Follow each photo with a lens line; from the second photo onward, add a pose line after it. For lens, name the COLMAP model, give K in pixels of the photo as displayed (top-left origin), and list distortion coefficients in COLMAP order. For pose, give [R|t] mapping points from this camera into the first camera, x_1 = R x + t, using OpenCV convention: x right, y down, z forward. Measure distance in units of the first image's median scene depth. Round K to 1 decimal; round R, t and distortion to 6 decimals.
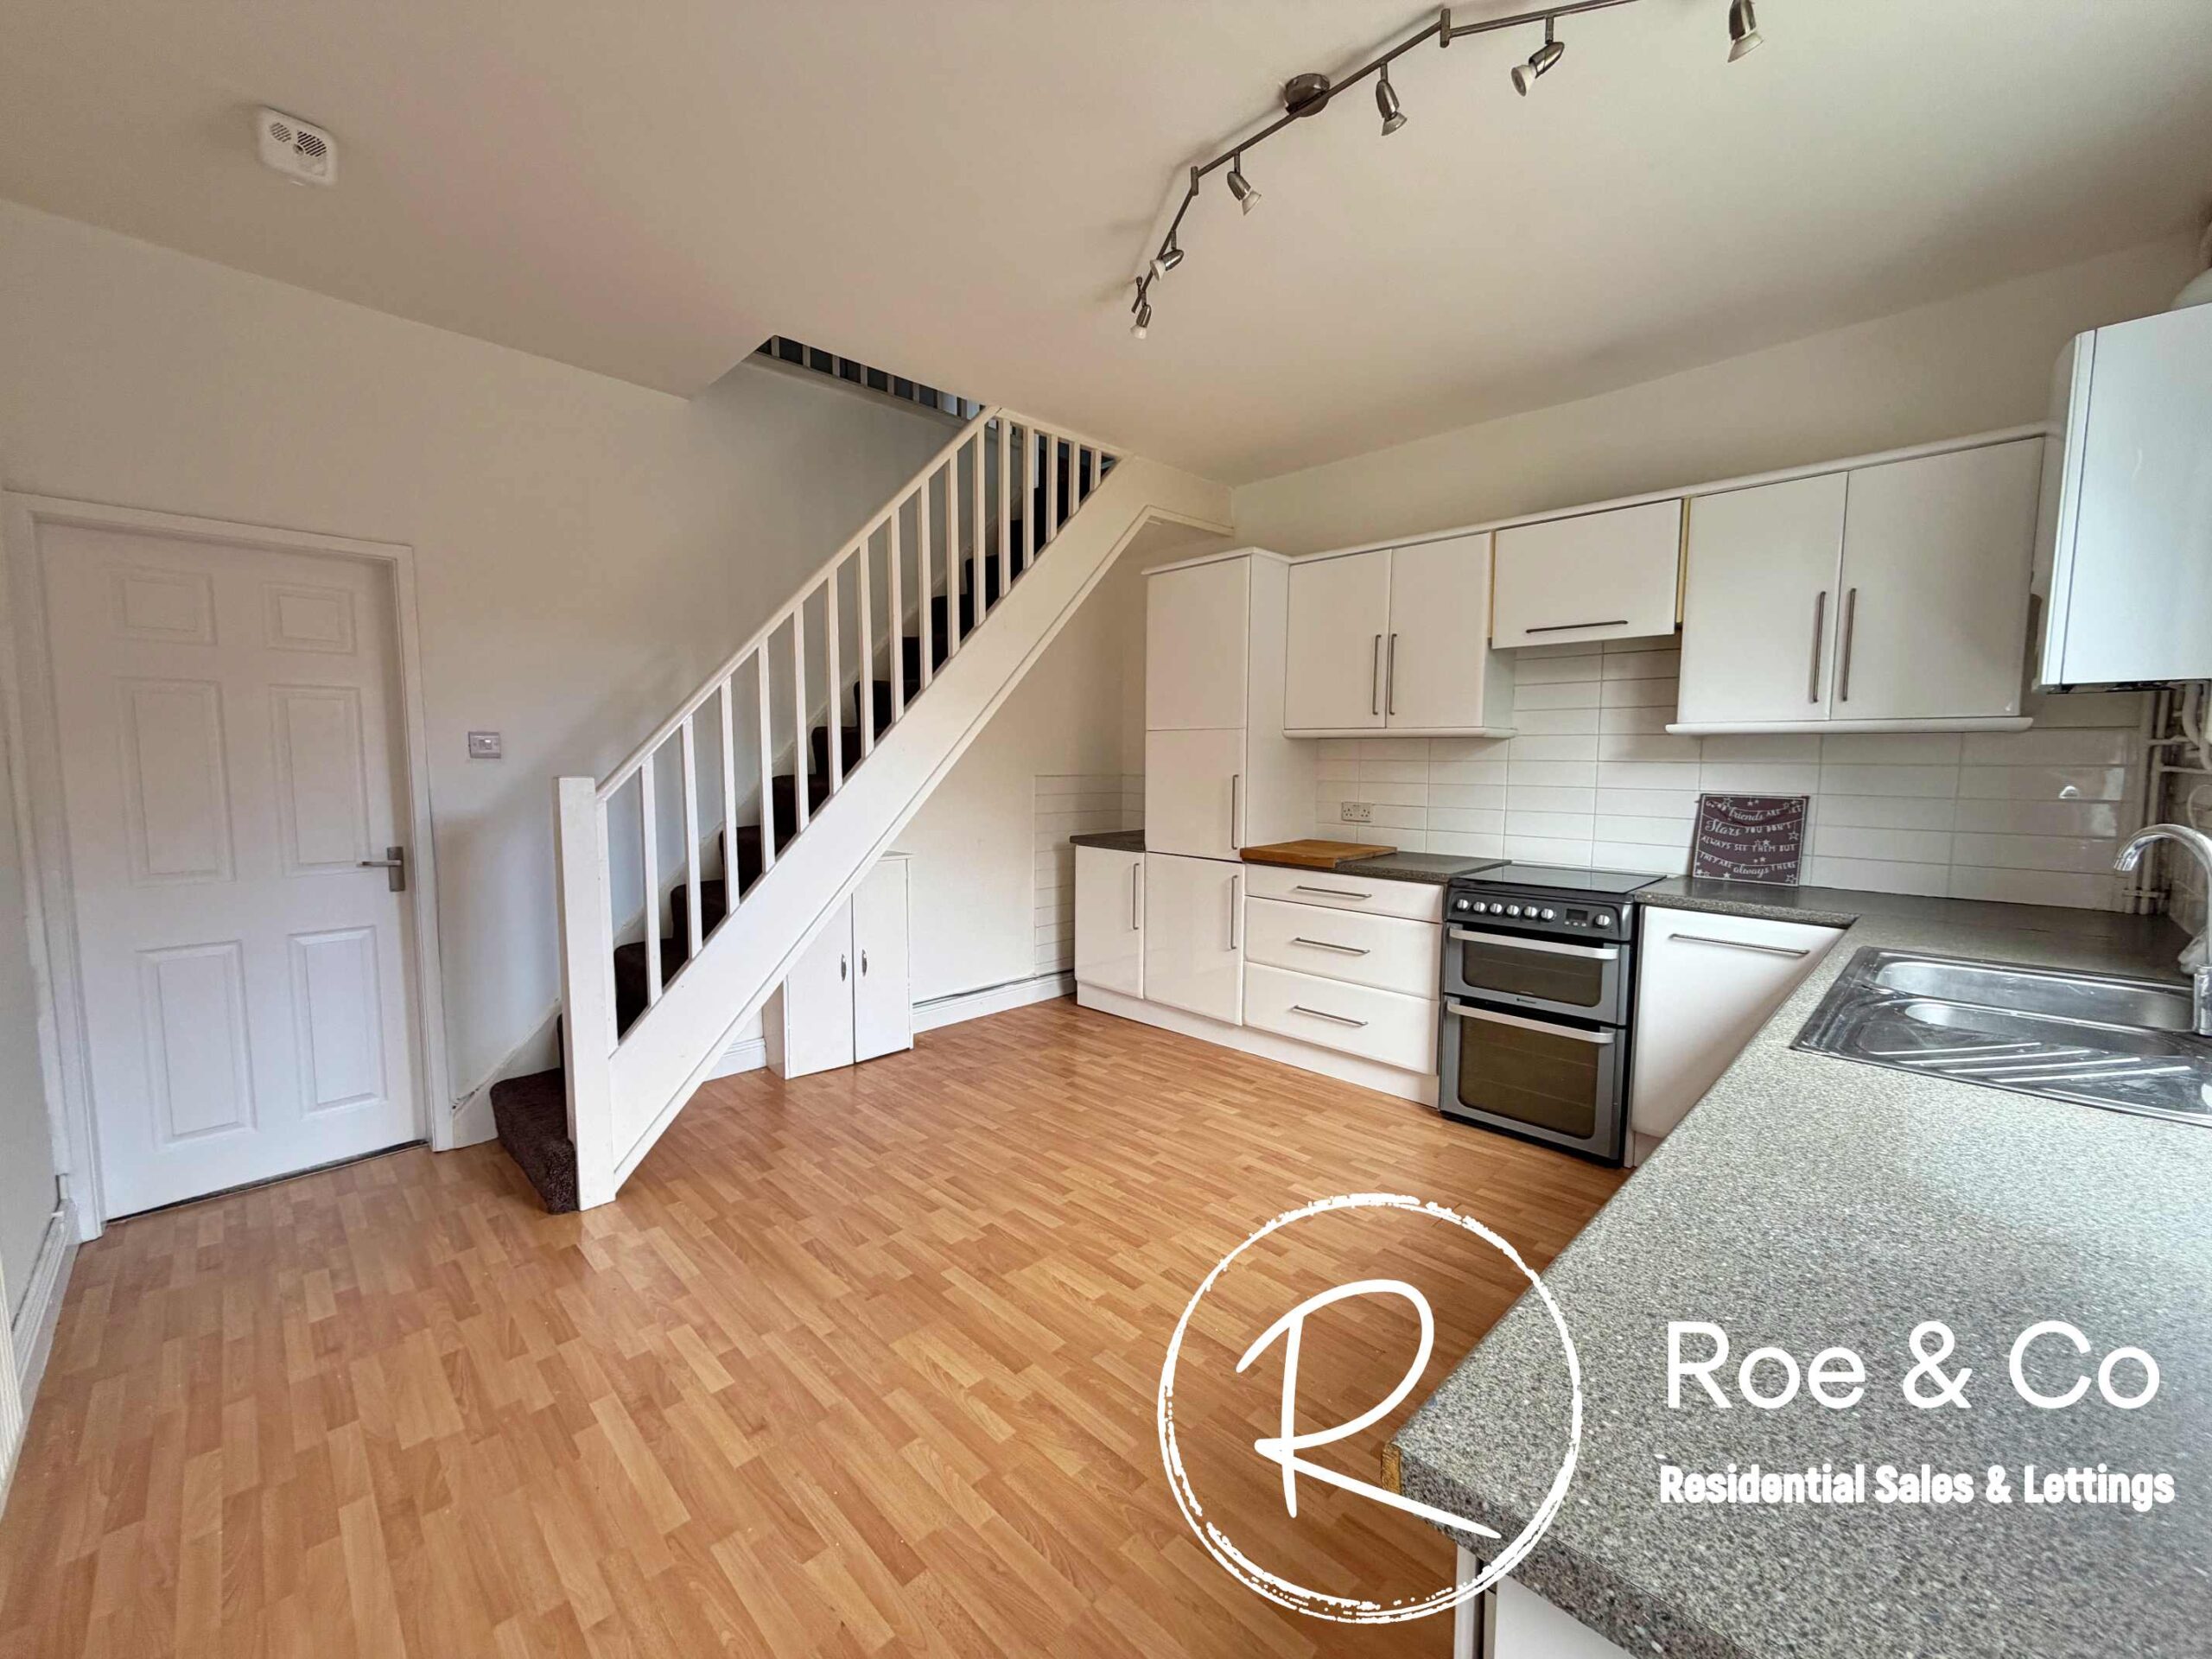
lens RADIAL K [[888.2, 0, 1105.0], [0, 888.2, 834.8], [0, 0, 1]] dist [-0.003234, -0.000127]
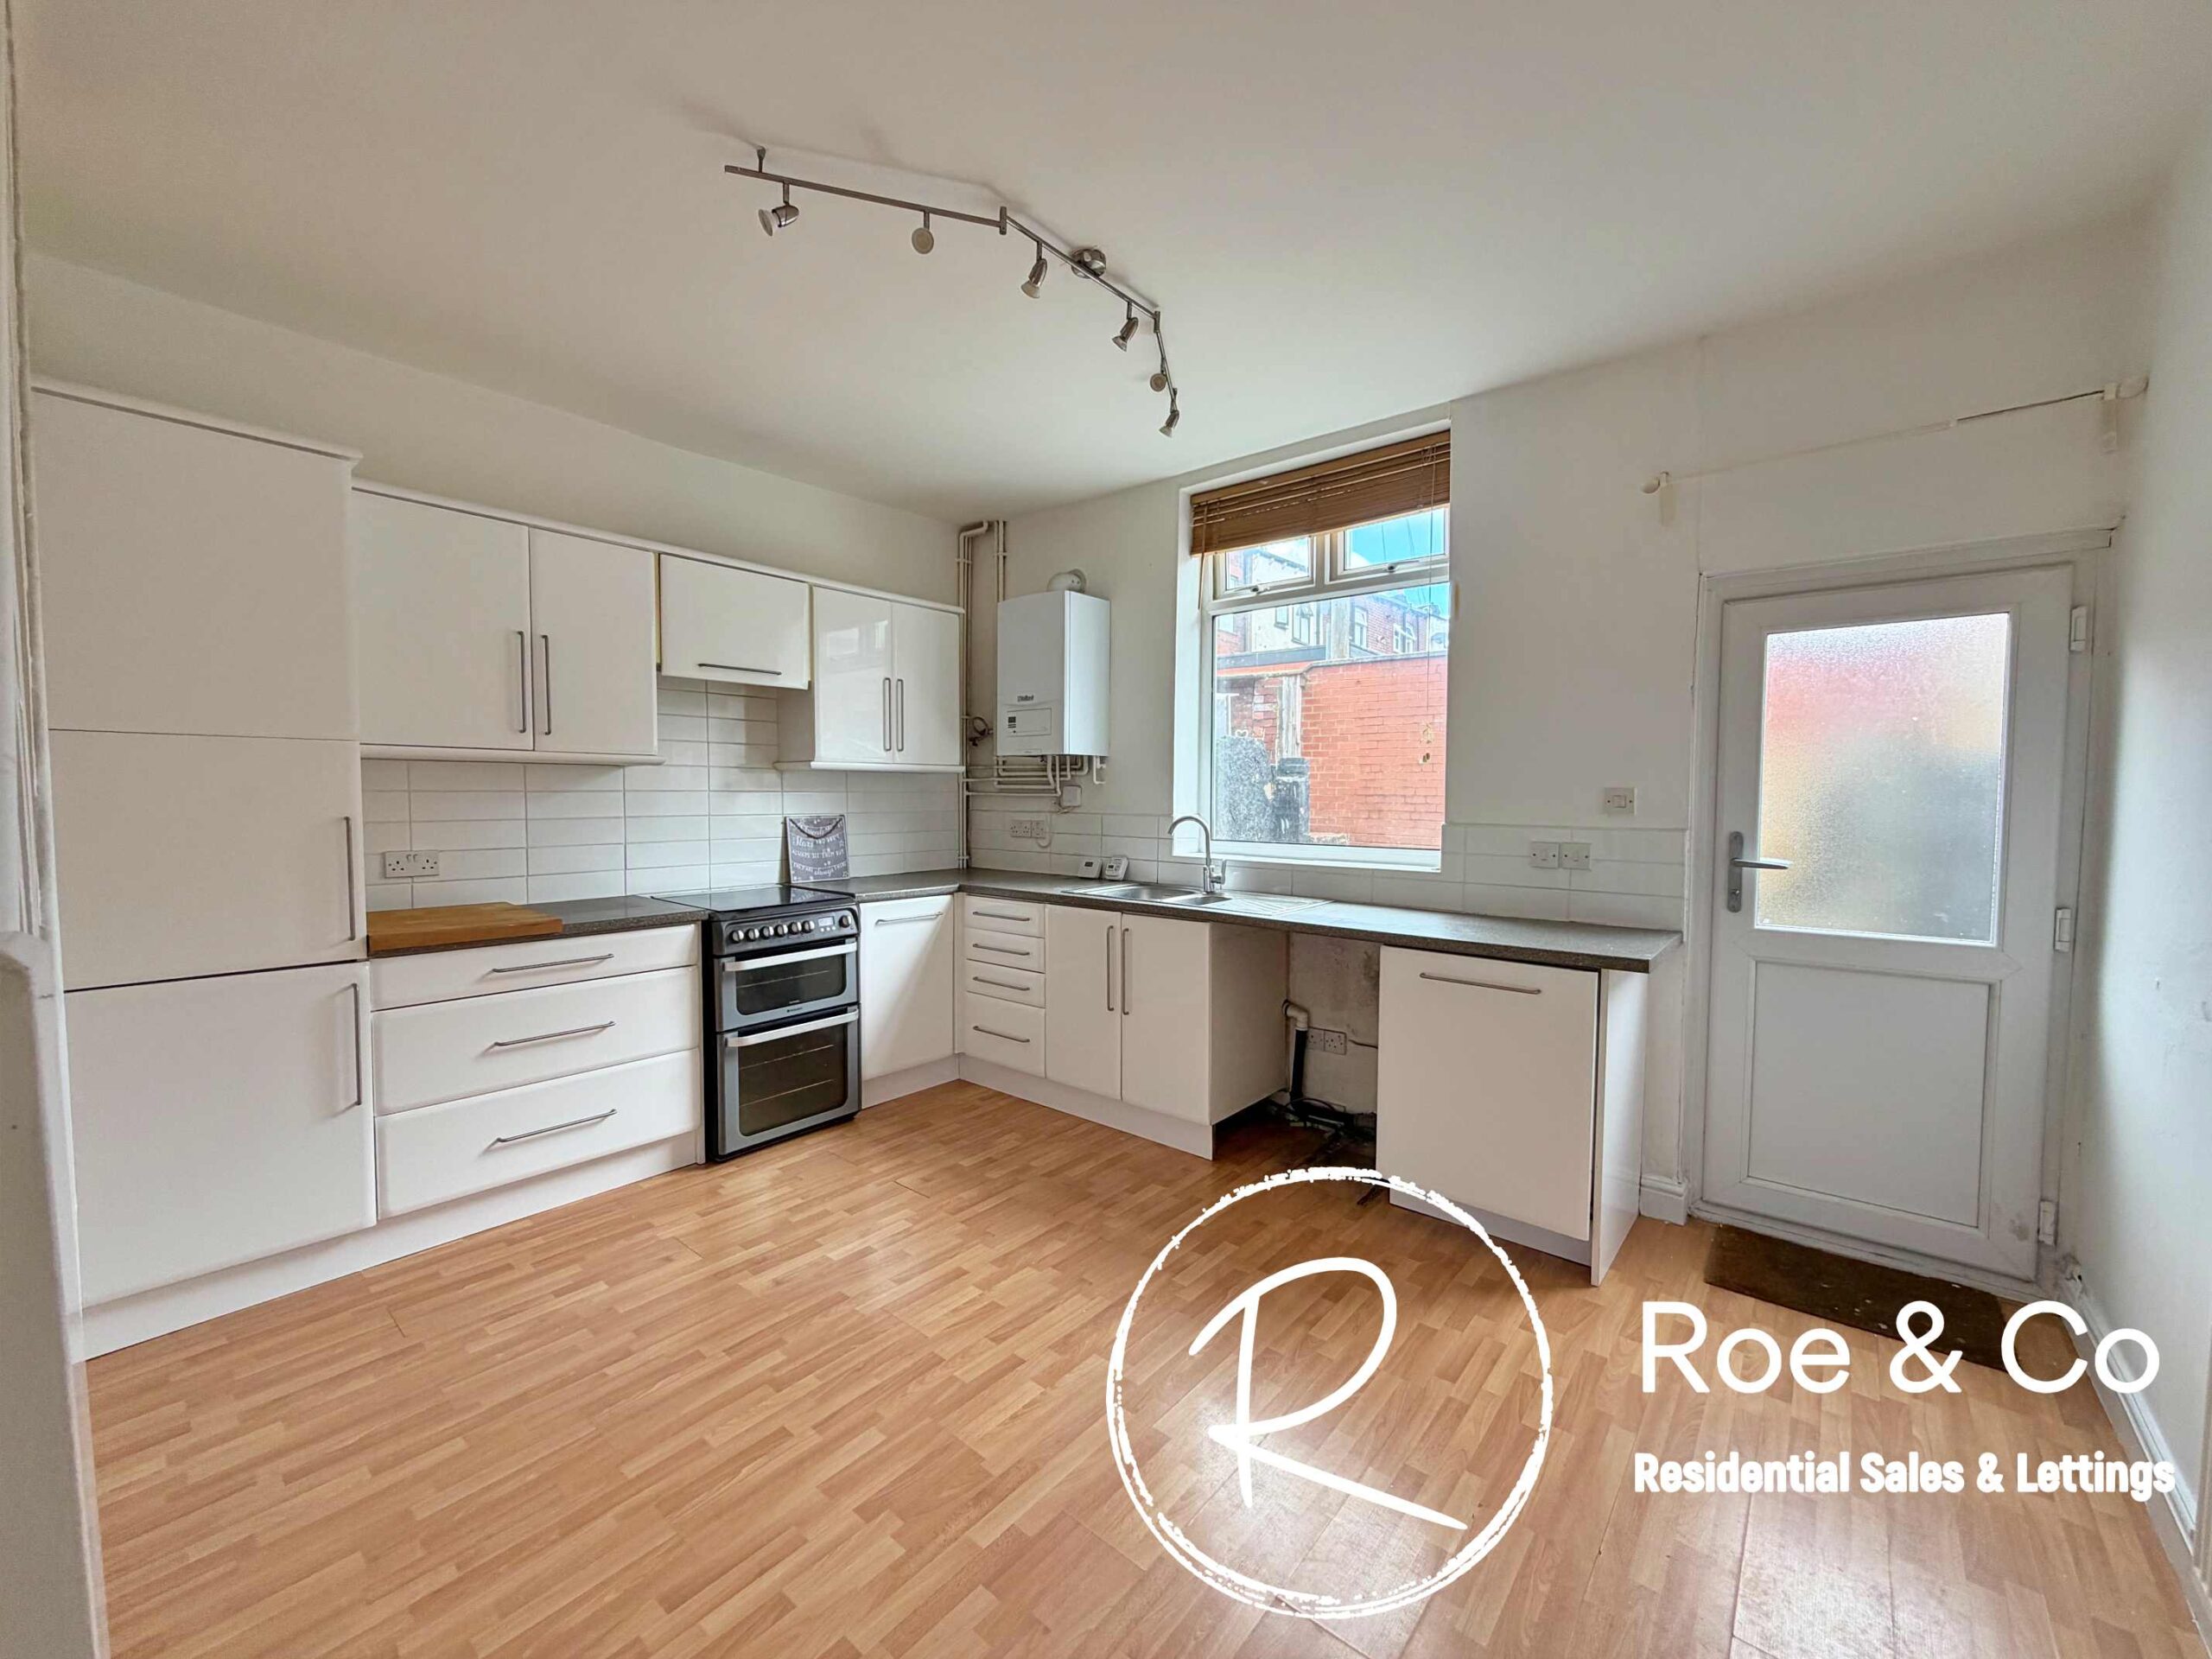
lens RADIAL K [[888.2, 0, 1099.6], [0, 888.2, 834.4], [0, 0, 1]] dist [-0.003234, -0.000127]
pose [[-0.095235, -0.055568, 0.993903, -0.629875], [0.082031, 0.994607, 0.063468, -0.065569], [-0.992069, 0.087575, -0.090163, 0.693824]]
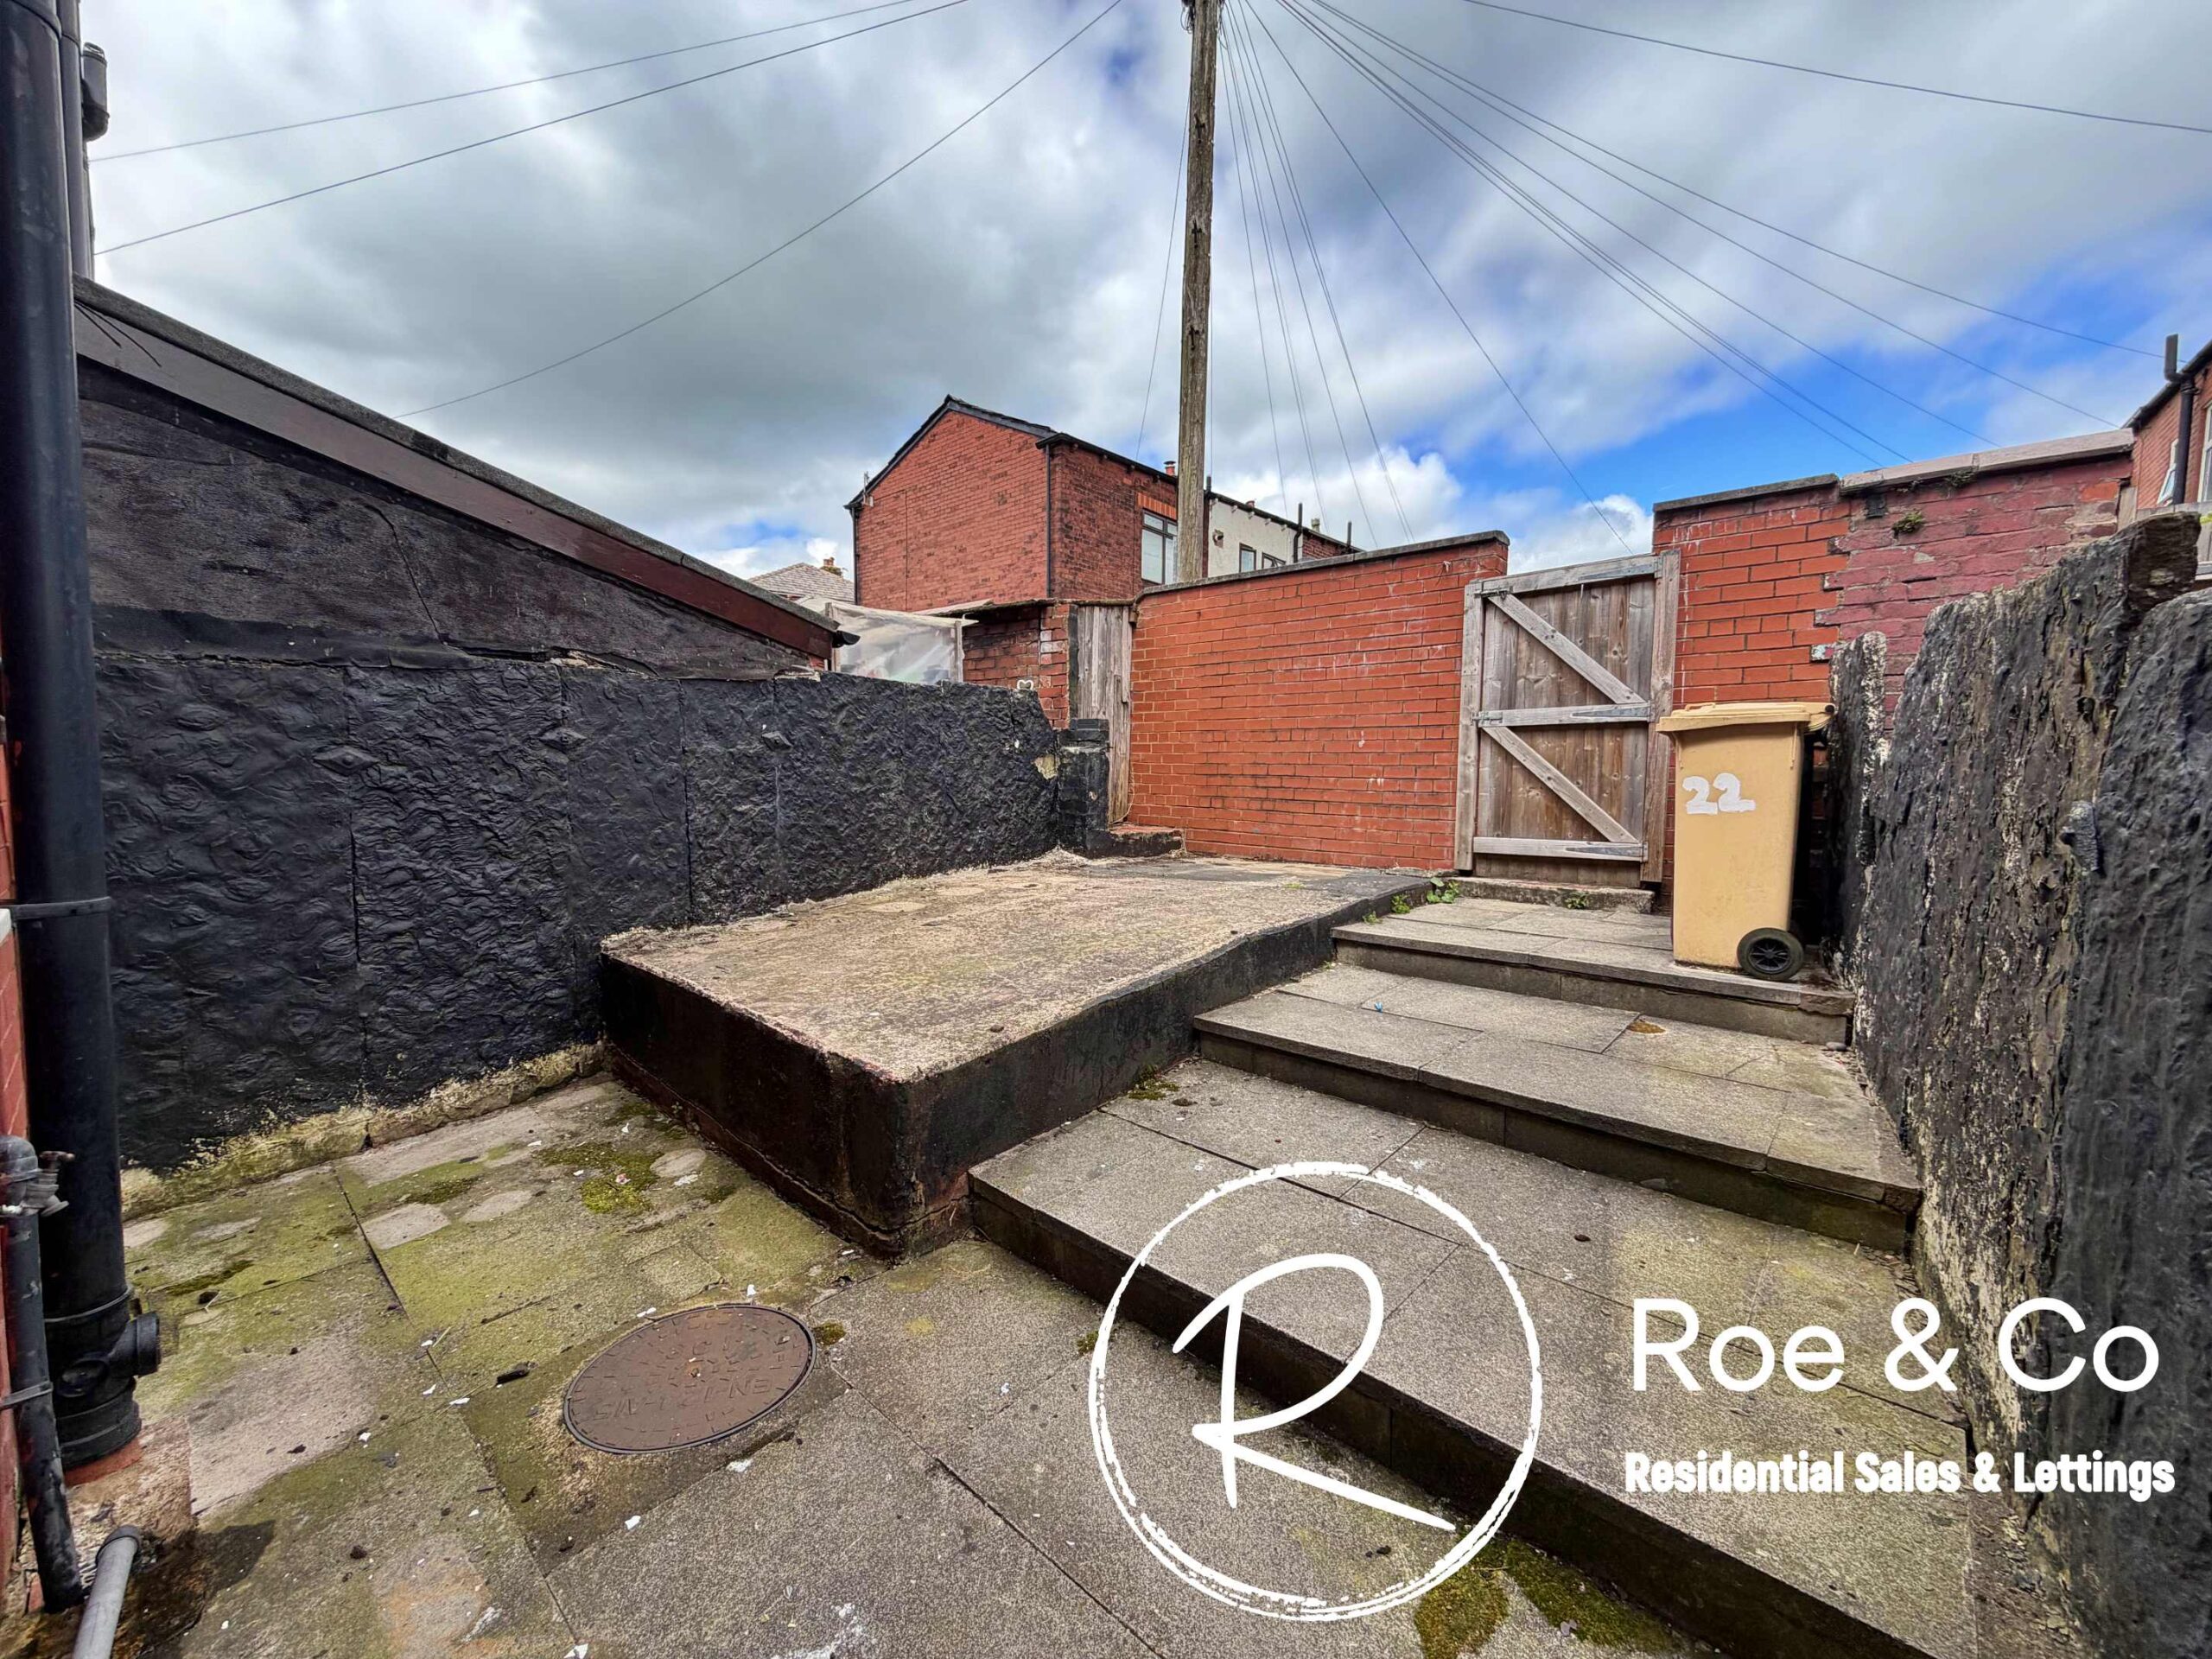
lens RADIAL K [[888.2, 0, 1112.4], [0, 888.2, 821.1], [0, 0, 1]] dist [-0.003234, -0.000127]
pose [[-0.105591, -0.060535, 0.992565, -0.612639], [0.076059, 0.994730, 0.068759, -0.063856], [-0.991497, 0.082754, -0.100431, 0.678407]]
